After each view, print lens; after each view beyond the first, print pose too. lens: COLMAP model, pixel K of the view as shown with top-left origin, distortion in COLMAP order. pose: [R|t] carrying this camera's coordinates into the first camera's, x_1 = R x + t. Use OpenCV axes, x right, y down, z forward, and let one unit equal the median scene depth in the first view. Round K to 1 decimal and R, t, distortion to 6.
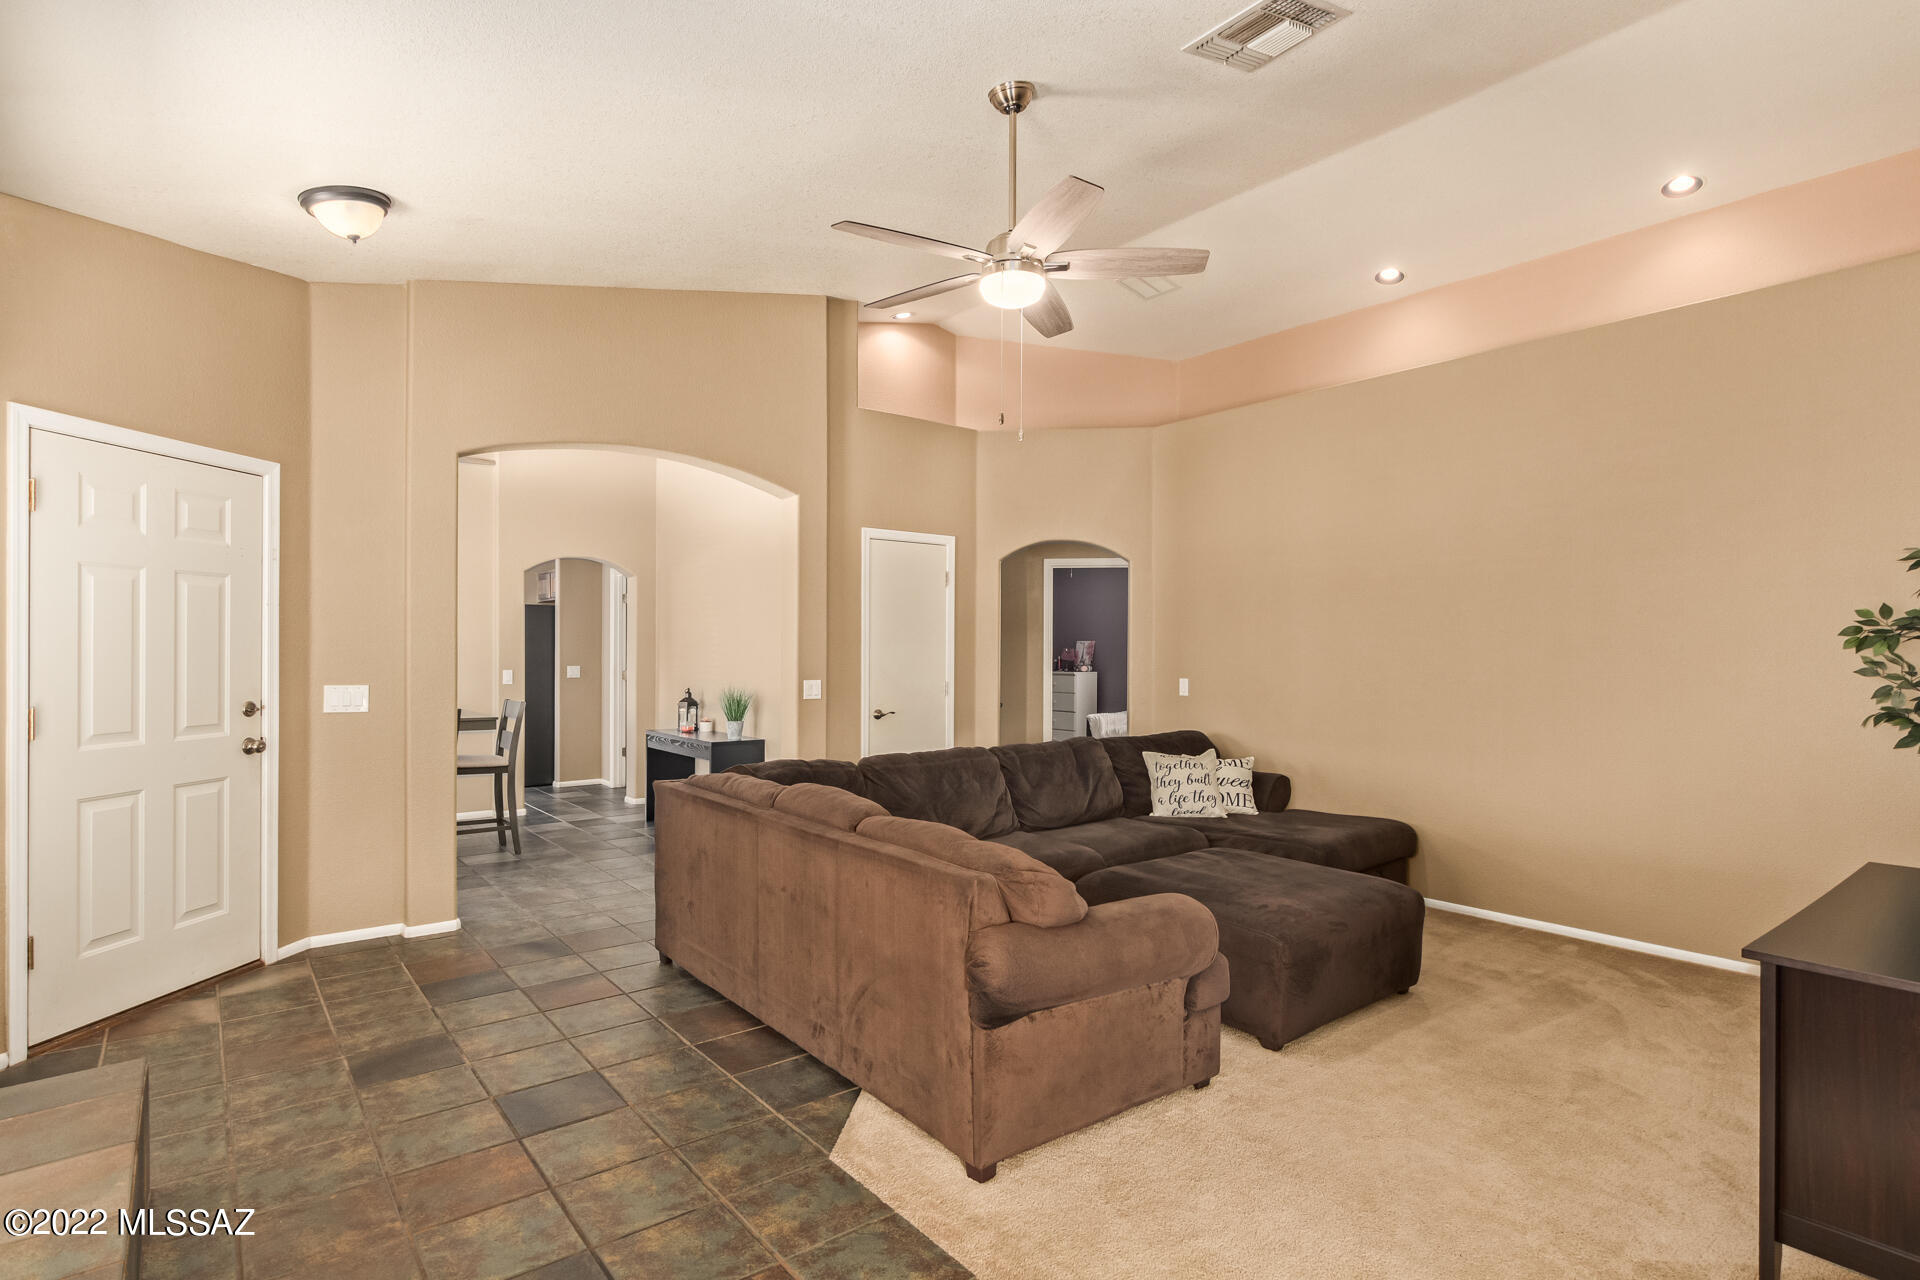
lens RADIAL K [[972.0, 0, 958.6], [0, 972.0, 645.7], [0, 0, 1]] dist [0.000446, 0.000046]
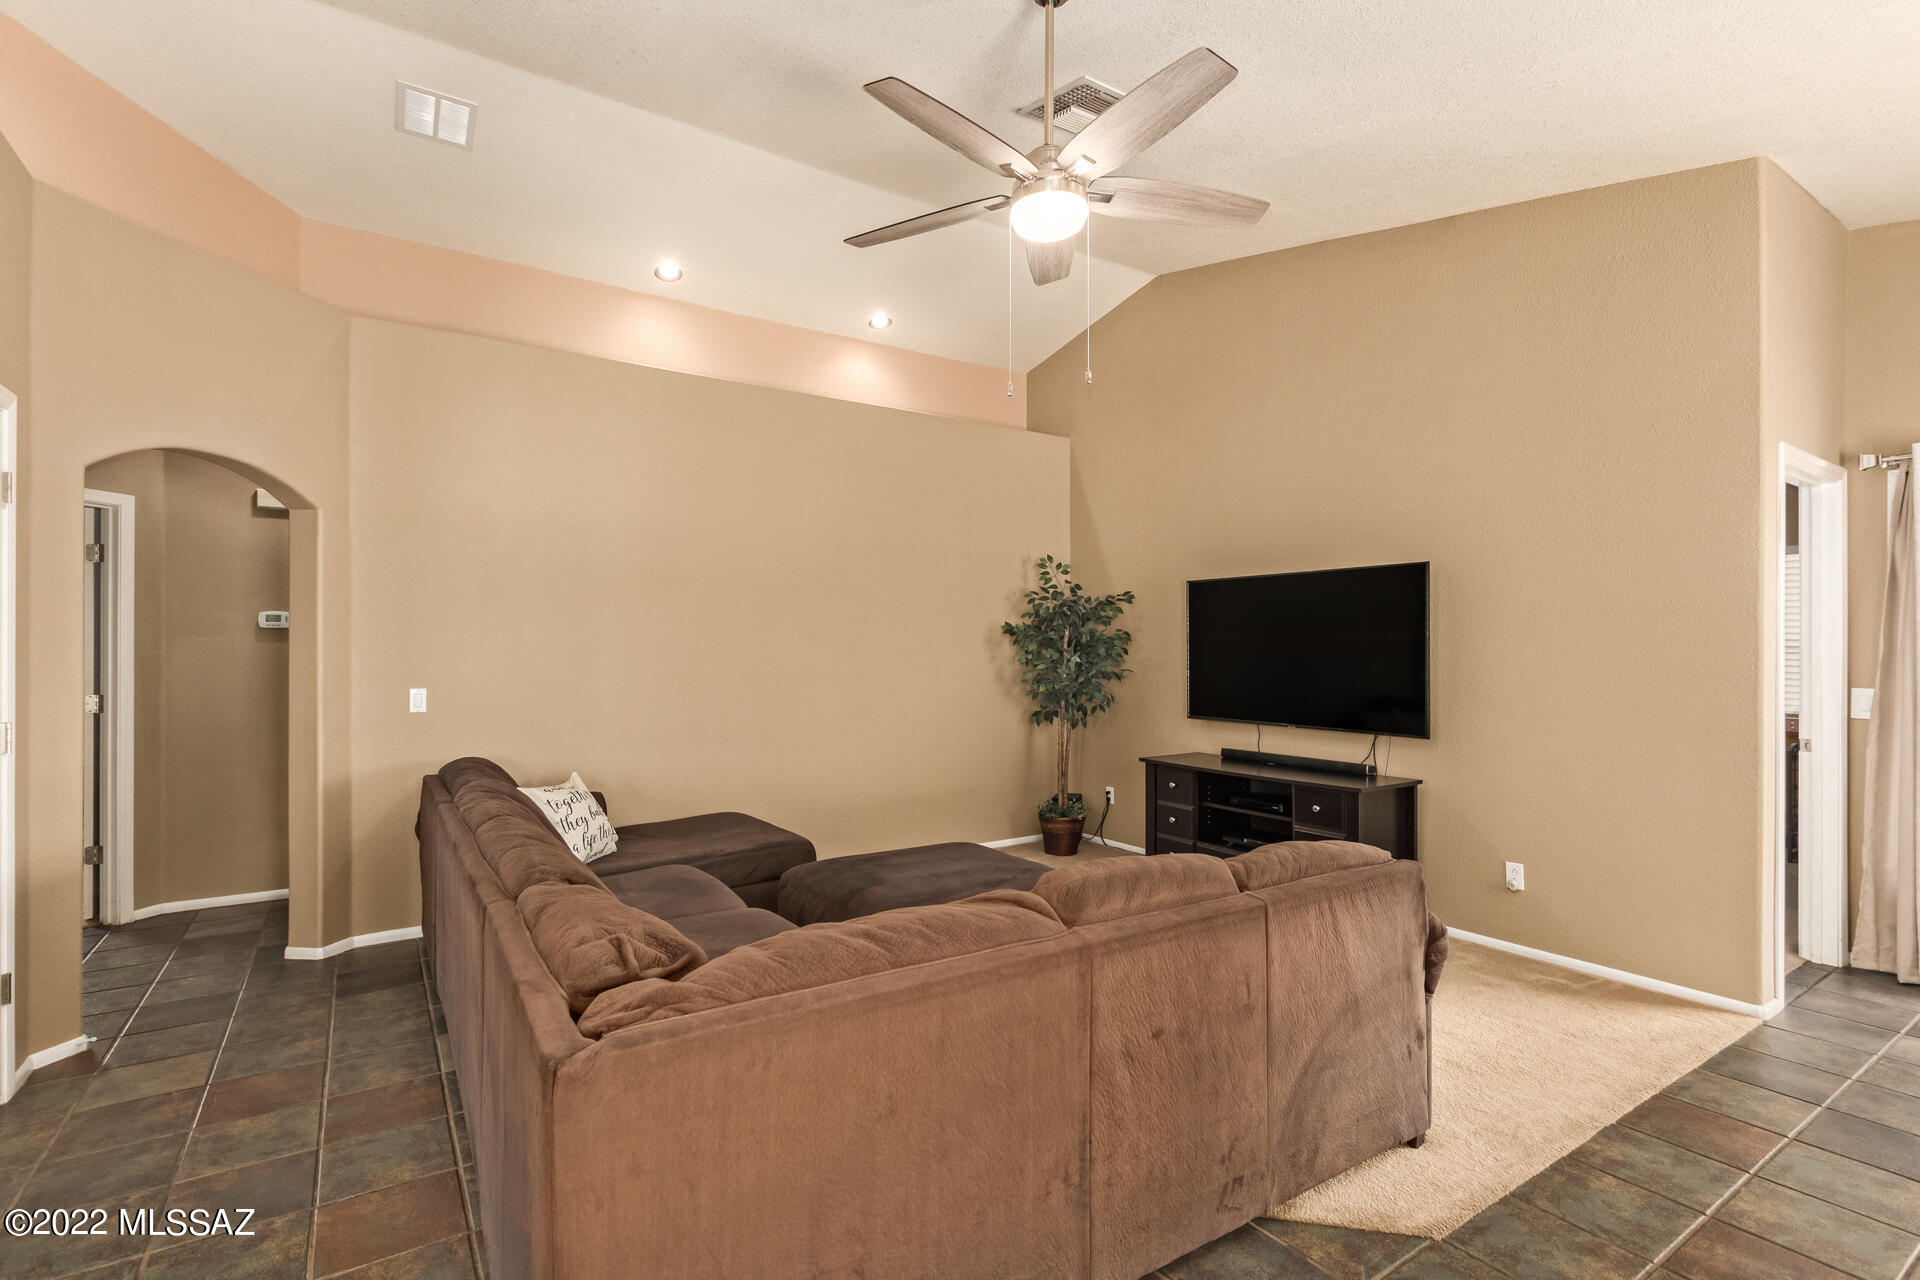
lens RADIAL K [[893.0, 0, 958.2], [0, 893.0, 644.4], [0, 0, 1]] dist [0.001300, 0.000088]
pose [[0.080483, 0.003552, 0.996750, -0.794791], [-0.004735, 0.999984, -0.003181, 0.004207], [-0.996745, -0.004463, 0.080499, 1.131396]]
